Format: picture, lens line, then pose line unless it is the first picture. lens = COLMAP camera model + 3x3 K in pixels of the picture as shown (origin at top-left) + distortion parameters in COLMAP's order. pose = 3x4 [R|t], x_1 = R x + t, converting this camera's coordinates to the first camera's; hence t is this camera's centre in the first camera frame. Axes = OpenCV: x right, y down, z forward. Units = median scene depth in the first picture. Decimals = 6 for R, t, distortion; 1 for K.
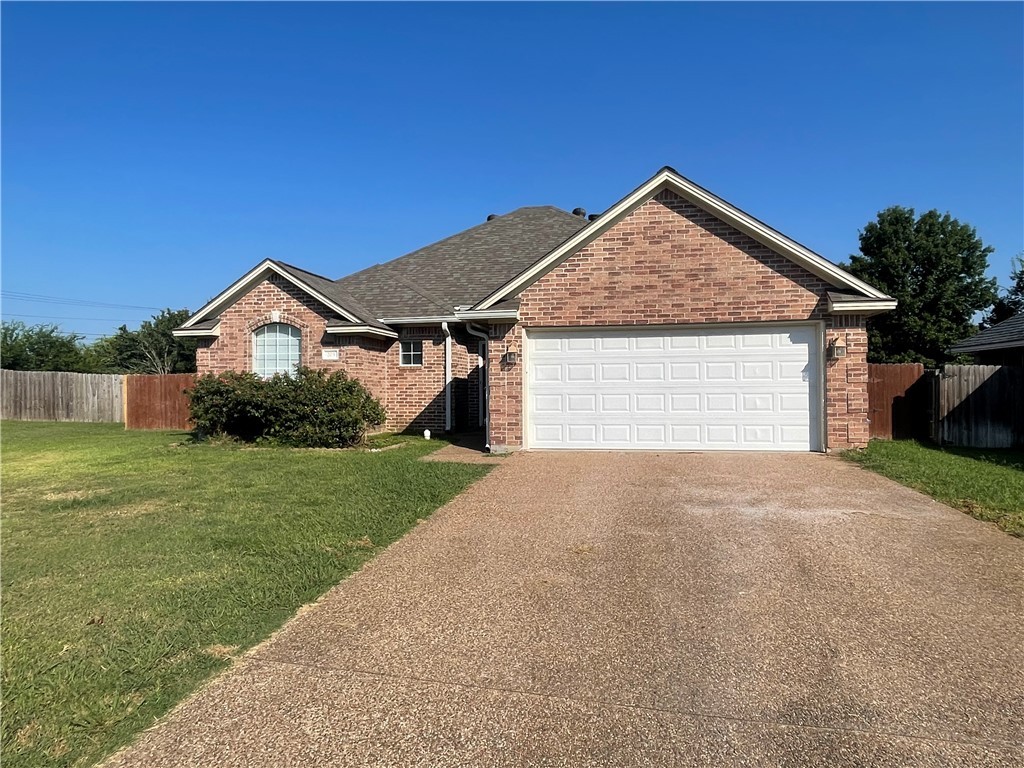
lens RADIAL K [[682.1, 0, 512.0], [0, 682.1, 384.0], [0, 0, 1]] dist [-0.008792, -0.000636]
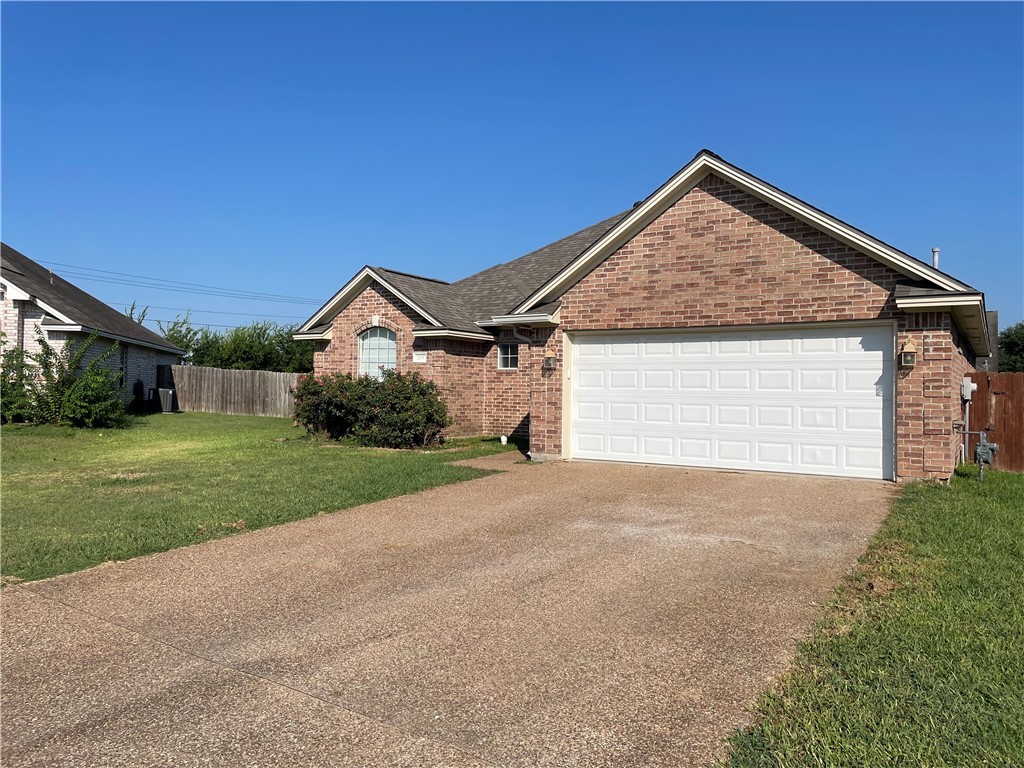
lens RADIAL K [[779.8, 0, 512.0], [0, 779.8, 384.0], [0, 0, 1]] dist [0.045785, -0.005193]
pose [[0.929123, 0.016309, -0.369410, 0.360588], [-0.017021, 0.999854, 0.001332, -0.009313], [0.369378, 0.005050, 0.929265, -0.044016]]
